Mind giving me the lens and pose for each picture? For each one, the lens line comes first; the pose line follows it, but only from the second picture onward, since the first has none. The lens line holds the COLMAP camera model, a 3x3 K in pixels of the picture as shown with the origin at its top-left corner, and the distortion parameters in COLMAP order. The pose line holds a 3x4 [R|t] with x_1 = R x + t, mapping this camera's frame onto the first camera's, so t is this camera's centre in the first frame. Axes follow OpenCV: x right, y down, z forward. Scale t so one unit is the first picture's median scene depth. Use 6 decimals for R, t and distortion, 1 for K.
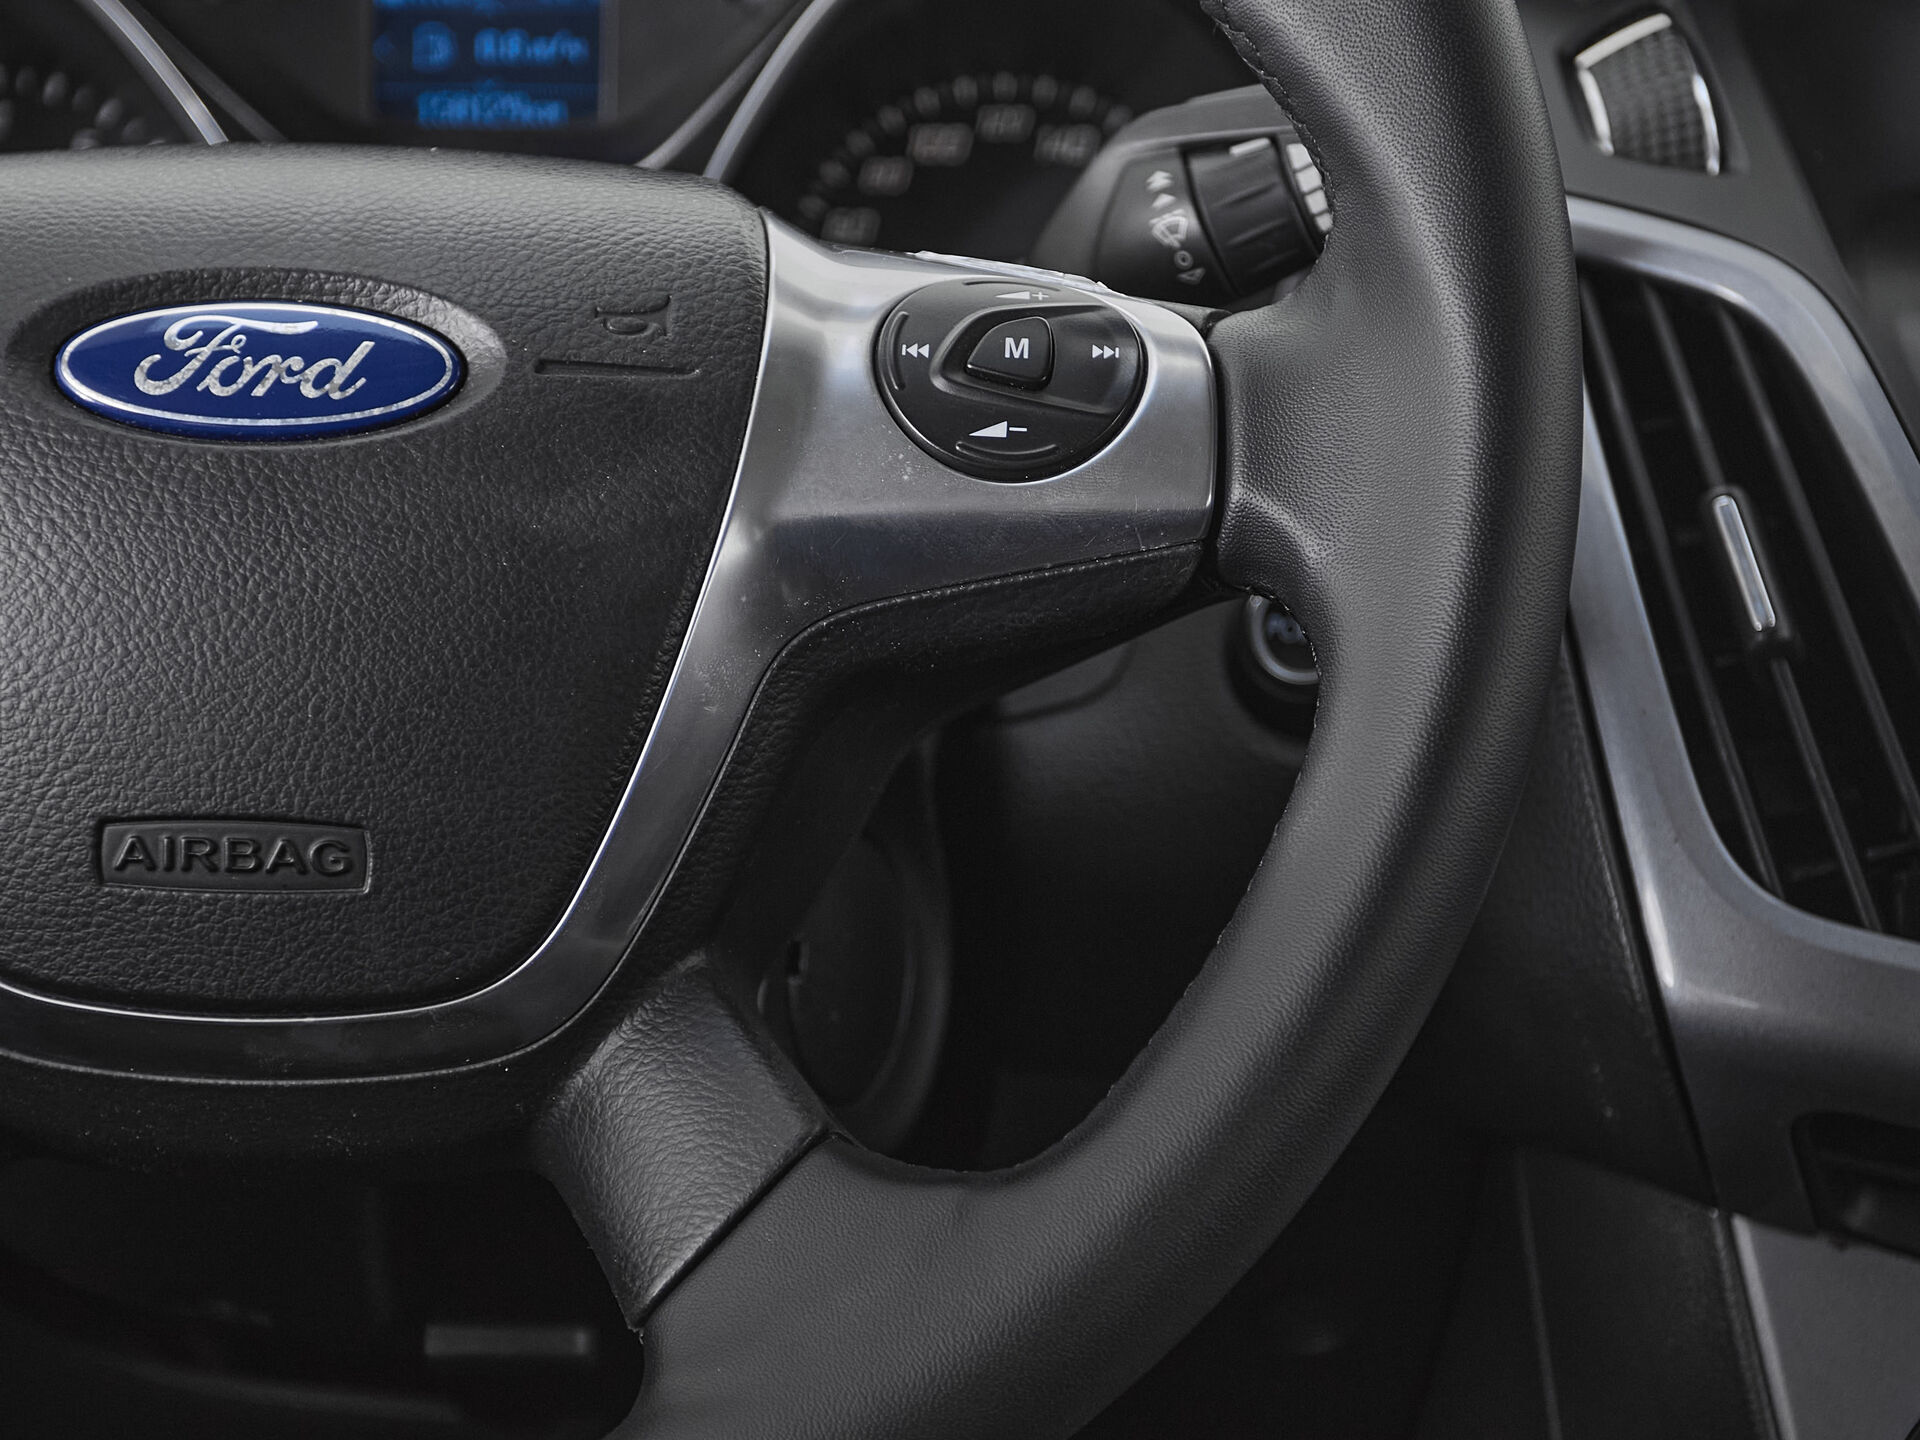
lens RADIAL K [[3911.2, 0, 959.5], [0, 3911.2, 828.2], [0, 0, 1]] dist [-0.004636, 0.192460]
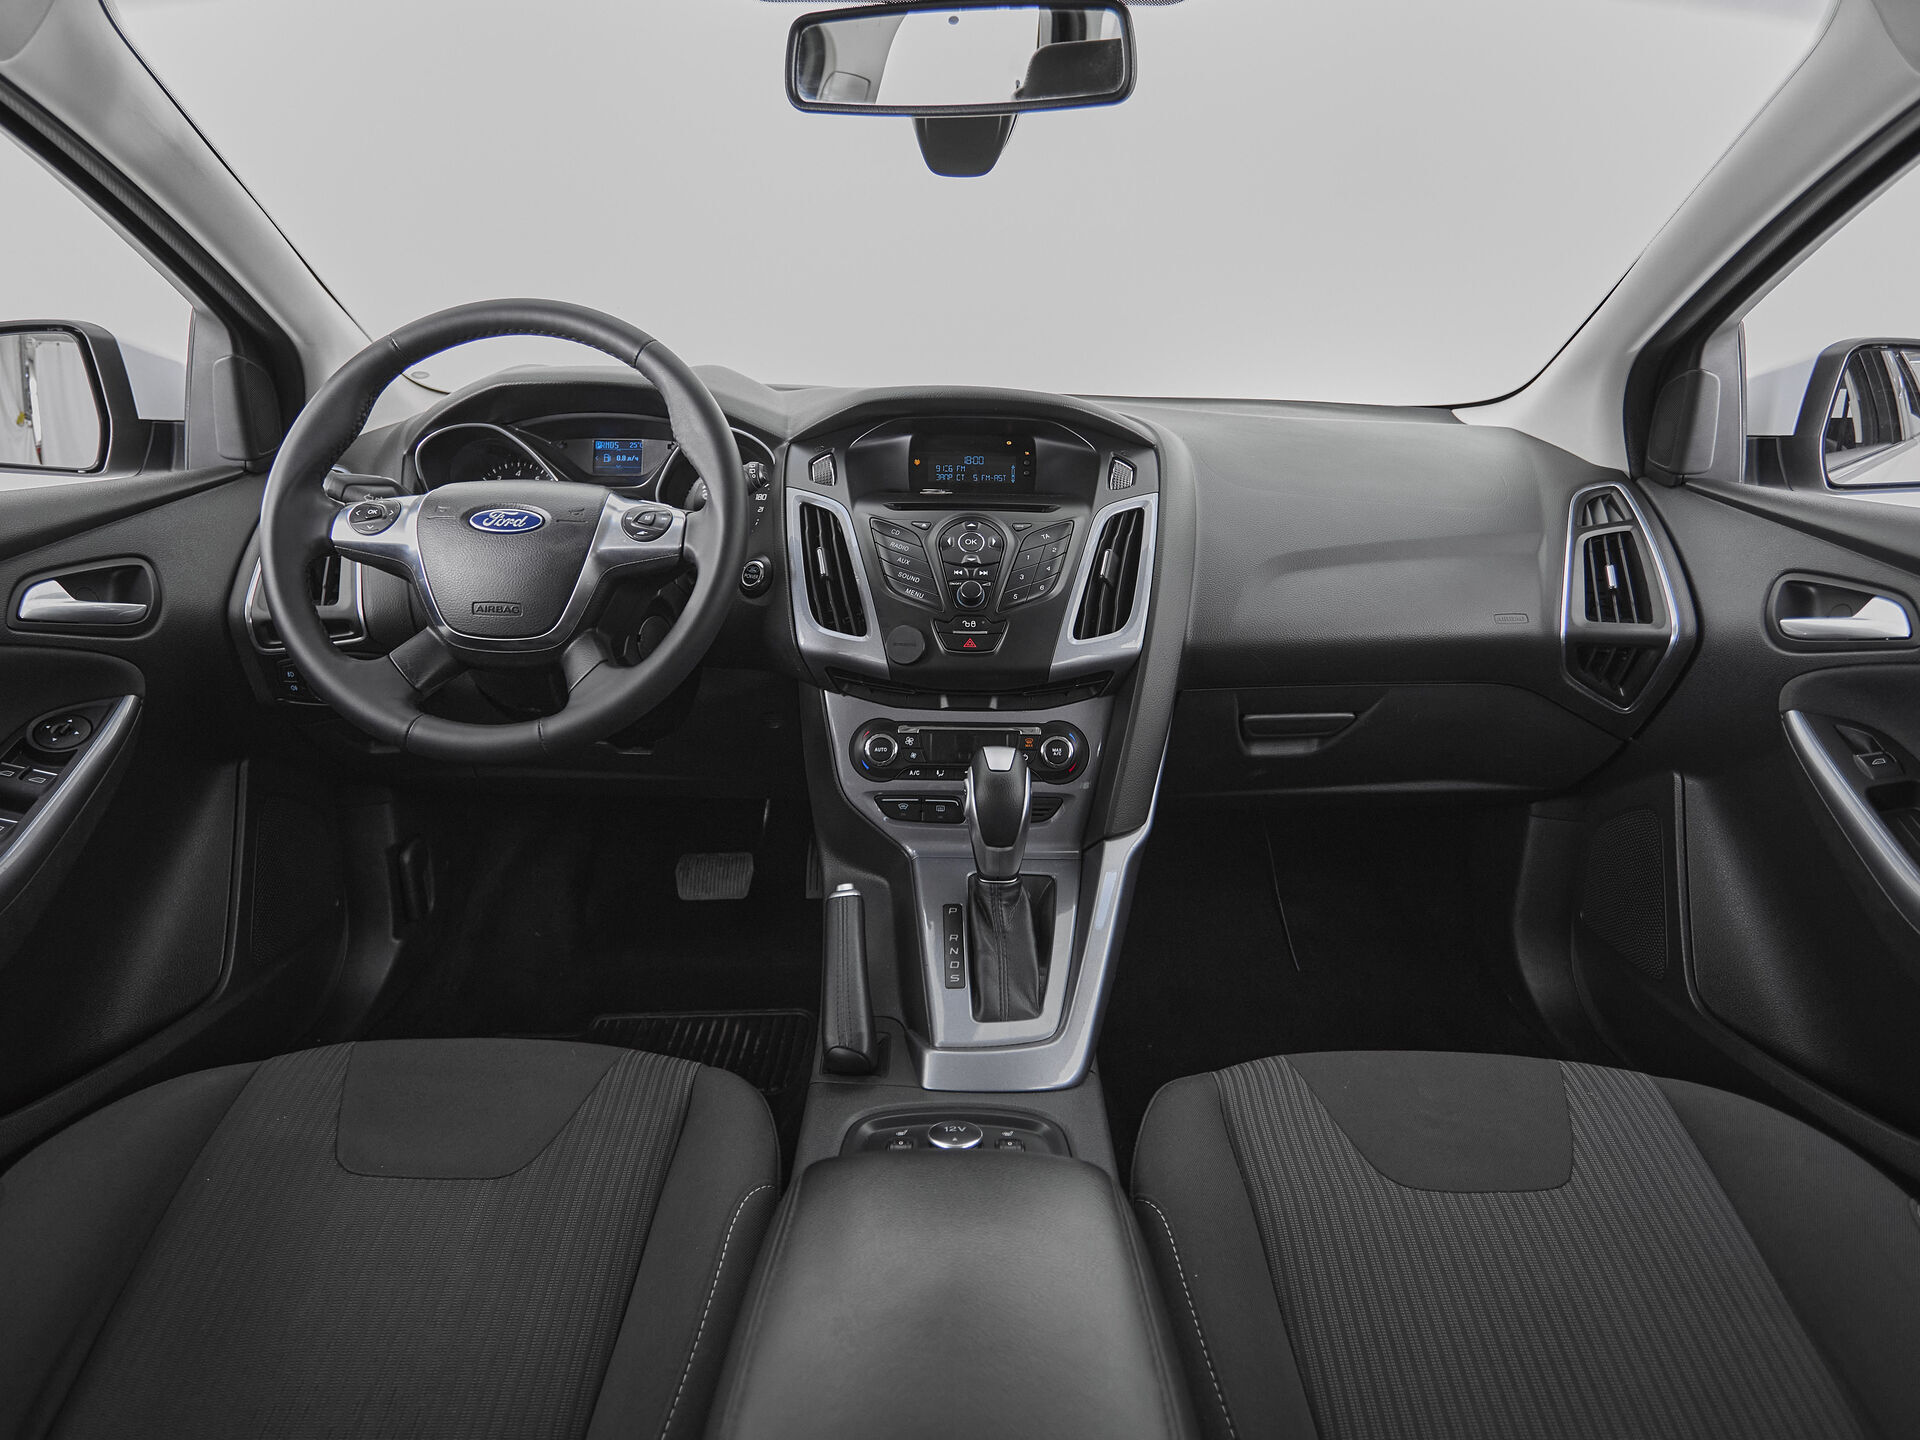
lens RADIAL K [[1148.6, 0, 960.7], [0, 1148.6, 663.9], [0, 0, 1]] dist [0.002583, -0.000127]
pose [[0.999851, 0.005306, -0.016450, 0.486098], [-0.005456, 0.999944, -0.009108, 0.093953], [0.016401, 0.009196, 0.999823, -0.597500]]
